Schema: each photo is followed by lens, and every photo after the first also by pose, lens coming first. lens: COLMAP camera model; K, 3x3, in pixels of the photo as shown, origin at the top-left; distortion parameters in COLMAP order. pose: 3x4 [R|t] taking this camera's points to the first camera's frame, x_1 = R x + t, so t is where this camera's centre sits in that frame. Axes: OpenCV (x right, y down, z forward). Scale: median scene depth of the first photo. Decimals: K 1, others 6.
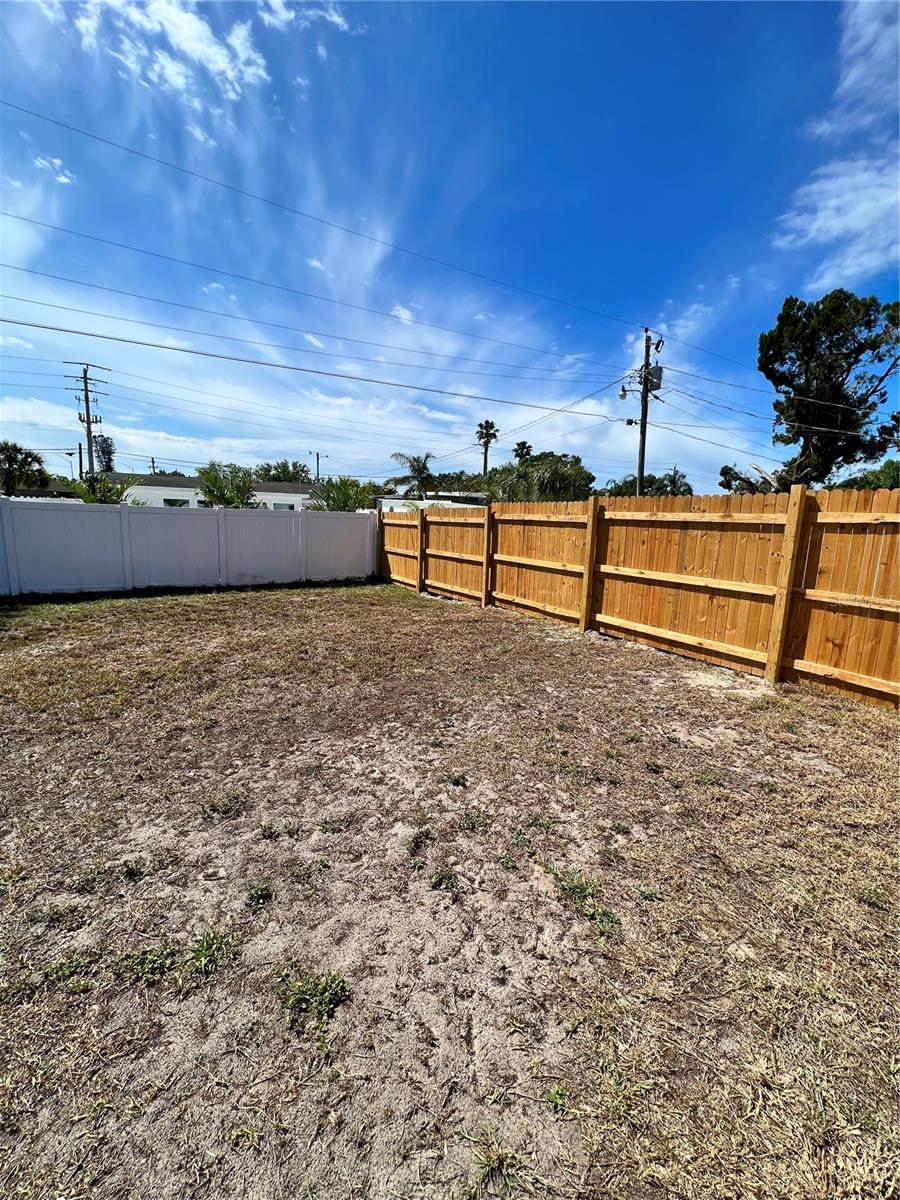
lens RADIAL K [[490.0, 0, 450.0], [0, 490.0, 600.0], [0, 0, 1]] dist [-0.001172, -0.000080]
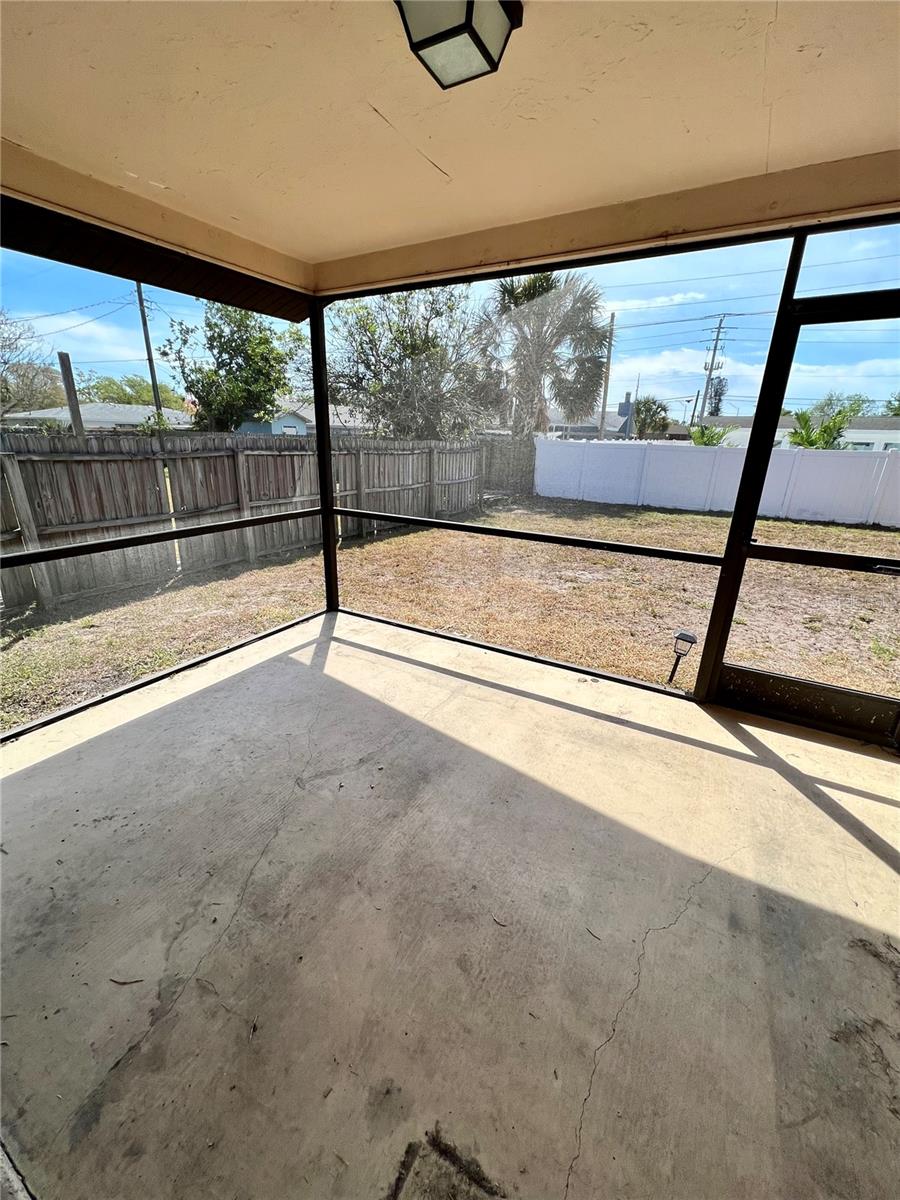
lens RADIAL K [[481.2, 0, 450.0], [0, 481.2, 600.0], [0, 0, 1]] dist [0.000914, 0.000062]
pose [[0.480129, 0.263663, -0.836635, 0.460247], [-0.162398, 0.963989, 0.210602, 0.127957], [0.862034, 0.034751, 0.505657, -0.693667]]
